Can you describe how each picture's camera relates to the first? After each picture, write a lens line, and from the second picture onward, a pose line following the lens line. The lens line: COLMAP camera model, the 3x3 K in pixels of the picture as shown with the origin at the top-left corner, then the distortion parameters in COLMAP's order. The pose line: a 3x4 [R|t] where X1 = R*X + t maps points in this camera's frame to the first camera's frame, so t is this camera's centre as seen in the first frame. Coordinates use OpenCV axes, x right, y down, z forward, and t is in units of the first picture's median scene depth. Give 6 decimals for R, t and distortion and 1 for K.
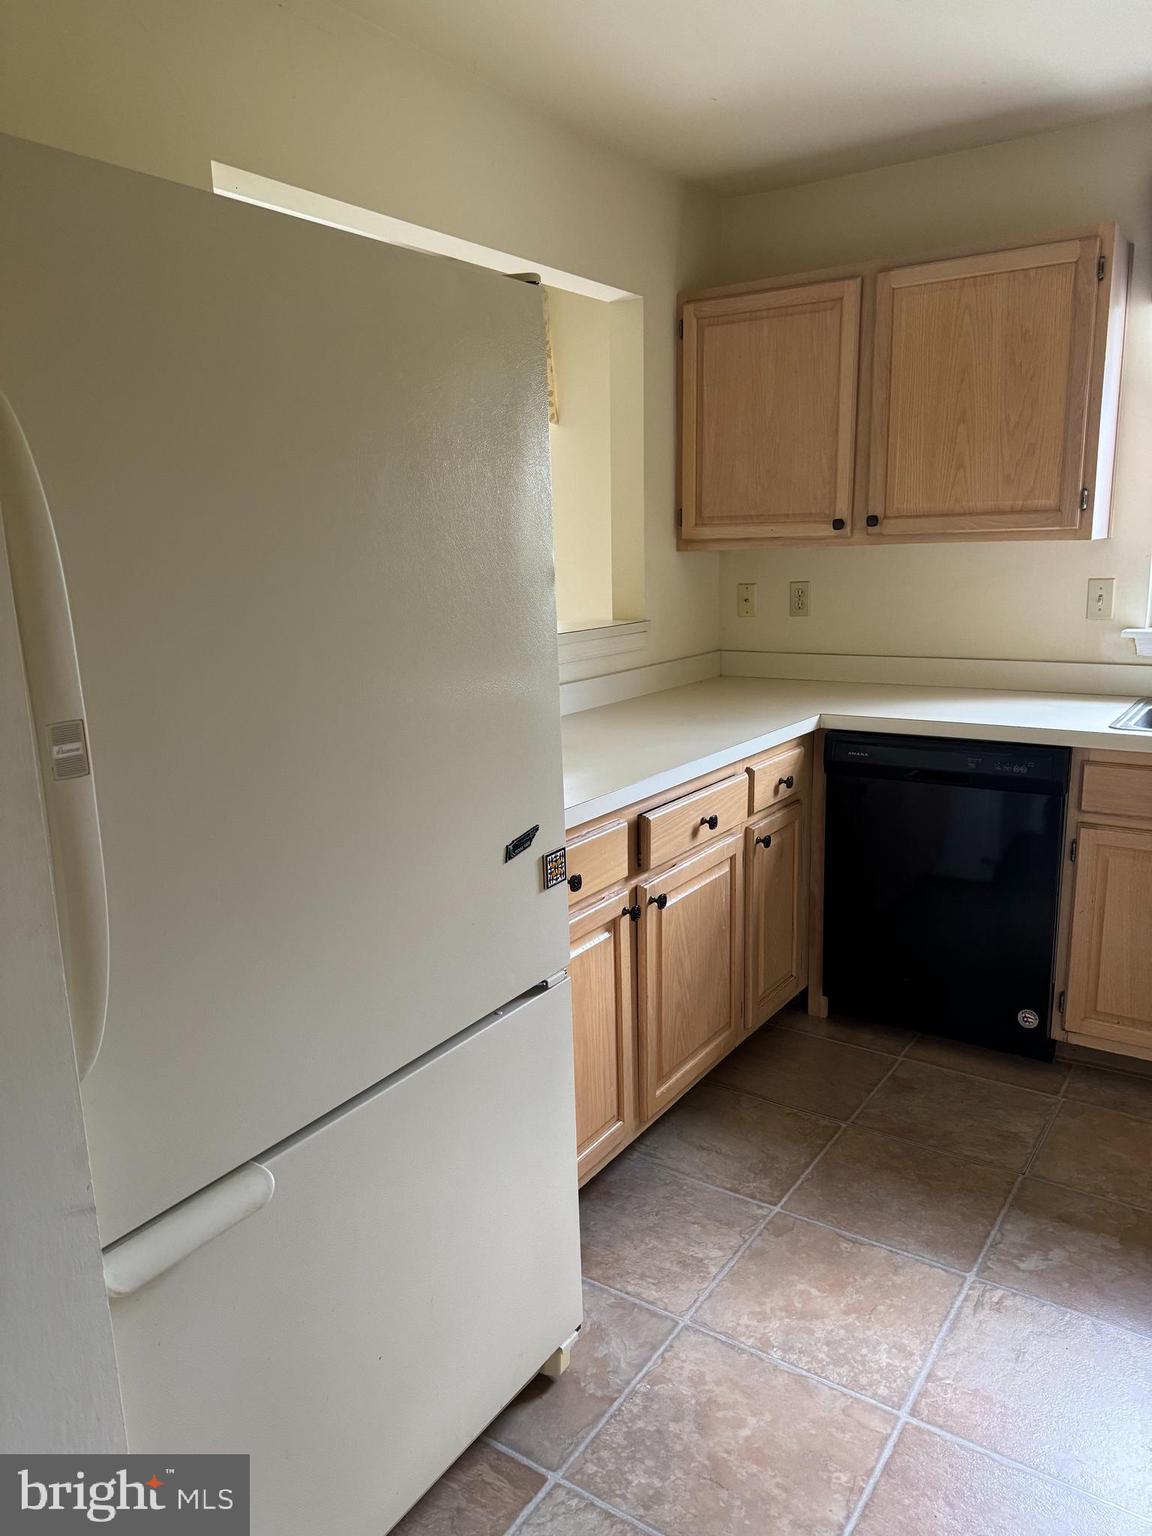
lens RADIAL K [[1084.5, 0, 577.1], [0, 1084.5, 769.0], [0, 0, 1]] dist [0.014467, -0.009011]
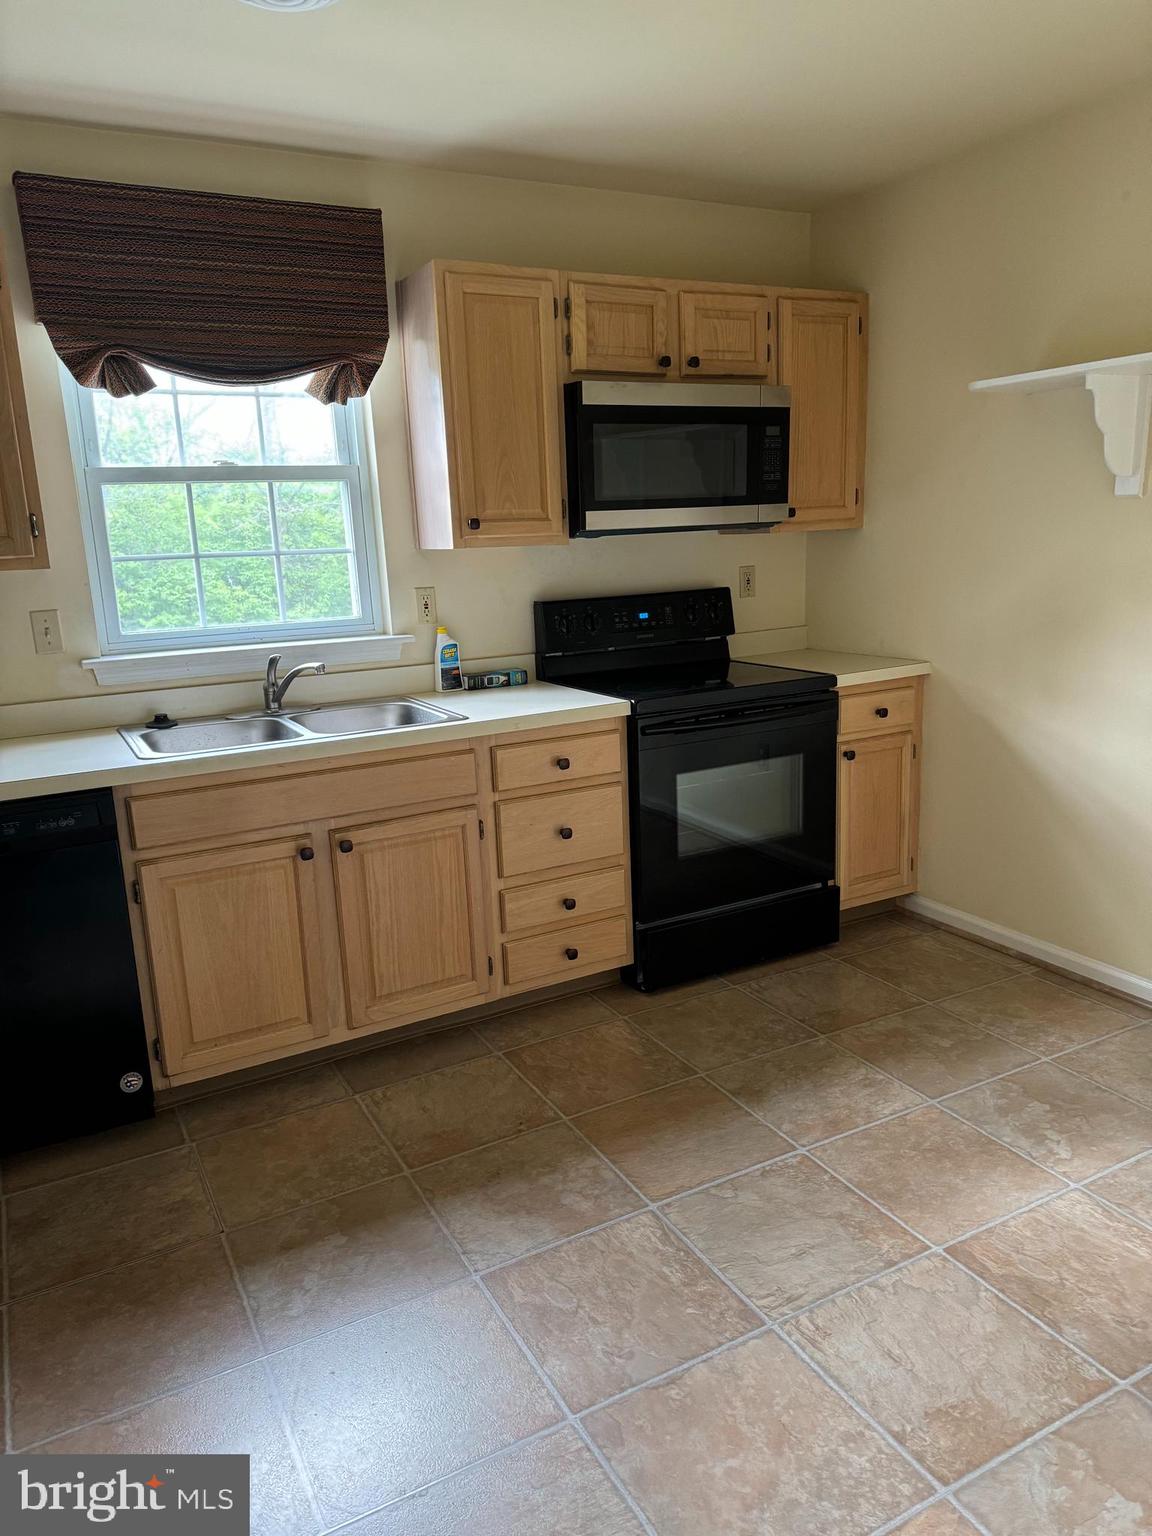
lens RADIAL K [[1084.5, 0, 576.6], [0, 1084.5, 770.5], [0, 0, 1]] dist [0.014467, -0.009011]
pose [[0.464975, -0.188756, 0.864968, -0.166443], [0.217147, 0.971479, 0.095269, -0.035369], [-0.858281, 0.143527, 0.492701, 0.188851]]
